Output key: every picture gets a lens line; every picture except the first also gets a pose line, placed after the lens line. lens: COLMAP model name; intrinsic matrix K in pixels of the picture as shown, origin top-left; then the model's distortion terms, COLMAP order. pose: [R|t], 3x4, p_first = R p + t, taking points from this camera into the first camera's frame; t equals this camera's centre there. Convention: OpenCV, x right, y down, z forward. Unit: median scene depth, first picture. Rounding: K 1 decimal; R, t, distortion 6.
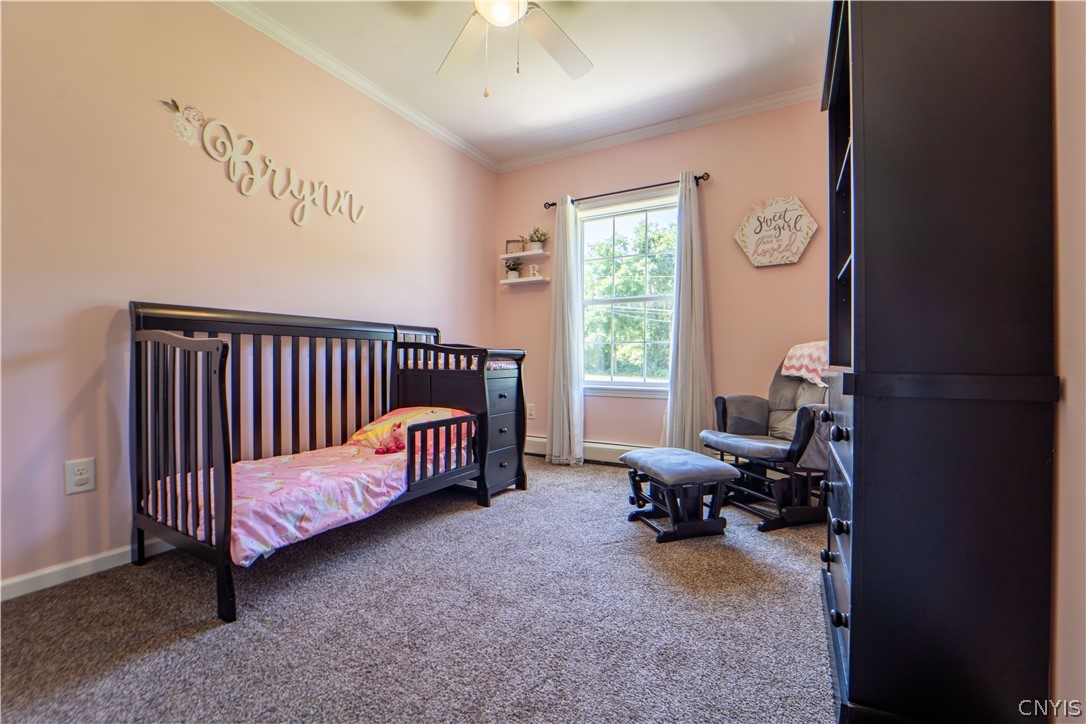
lens RADIAL K [[446.7, 0, 542.2], [0, 446.7, 361.1], [0, 0, 1]] dist [-0.021756, 0.000189]
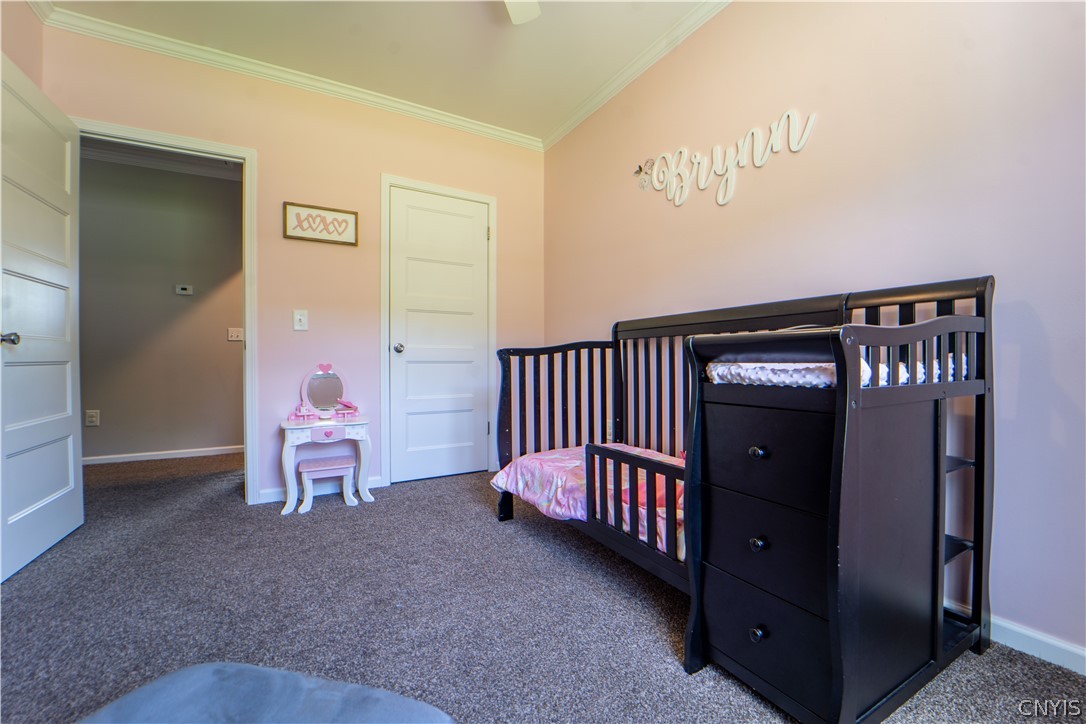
lens RADIAL K [[446.7, 0, 541.2], [0, 446.7, 361.6], [0, 0, 1]] dist [-0.021756, 0.000189]
pose [[-0.531826, 0.006152, -0.846831, 0.405571], [-0.002072, 0.999961, 0.008566, -0.009431], [0.846851, 0.006310, -0.531793, 1.277257]]
